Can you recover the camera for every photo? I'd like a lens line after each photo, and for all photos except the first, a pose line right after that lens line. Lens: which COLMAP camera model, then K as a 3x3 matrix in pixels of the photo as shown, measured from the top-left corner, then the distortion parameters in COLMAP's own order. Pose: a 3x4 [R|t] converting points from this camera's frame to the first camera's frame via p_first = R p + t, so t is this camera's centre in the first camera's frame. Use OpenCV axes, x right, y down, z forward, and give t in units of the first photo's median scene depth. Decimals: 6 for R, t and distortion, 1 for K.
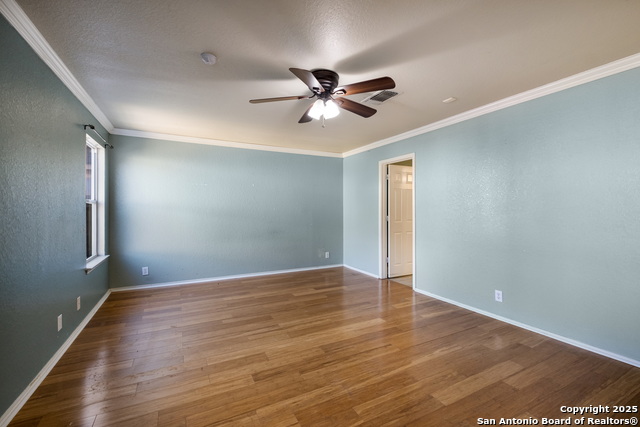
lens RADIAL K [[272.8, 0, 319.3], [0, 272.8, 211.4], [0, 0, 1]] dist [0.007322, -0.004047]
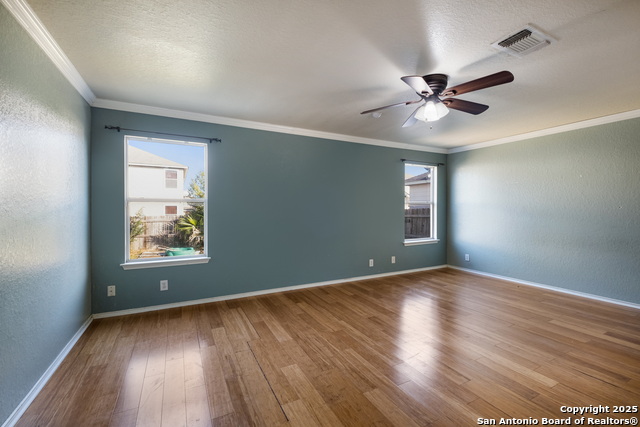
lens RADIAL K [[272.8, 0, 320.8], [0, 272.8, 211.0], [0, 0, 1]] dist [0.007322, -0.004047]
pose [[0.000918, 0.006843, -0.999976, 0.965052], [-0.003688, 0.999970, 0.006840, 0.000171], [0.999993, 0.003682, 0.000943, 0.531014]]
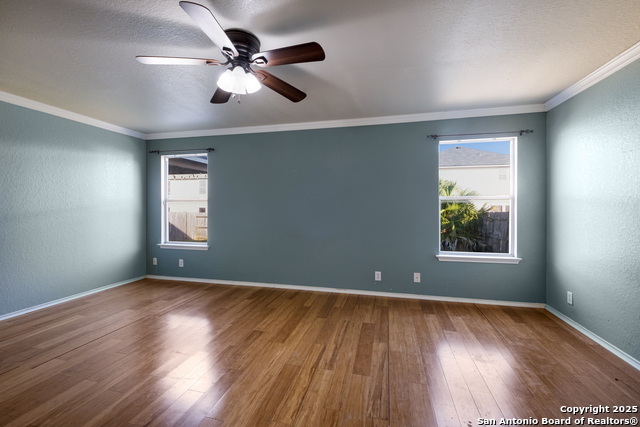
lens RADIAL K [[272.8, 0, 318.1], [0, 272.8, 210.9], [0, 0, 1]] dist [0.007322, -0.004047]
pose [[-0.658504, 0.006384, -0.752550, 0.426222], [-0.006049, 0.999887, 0.013776, 0.001035], [0.752553, 0.013624, -0.658391, 1.556397]]
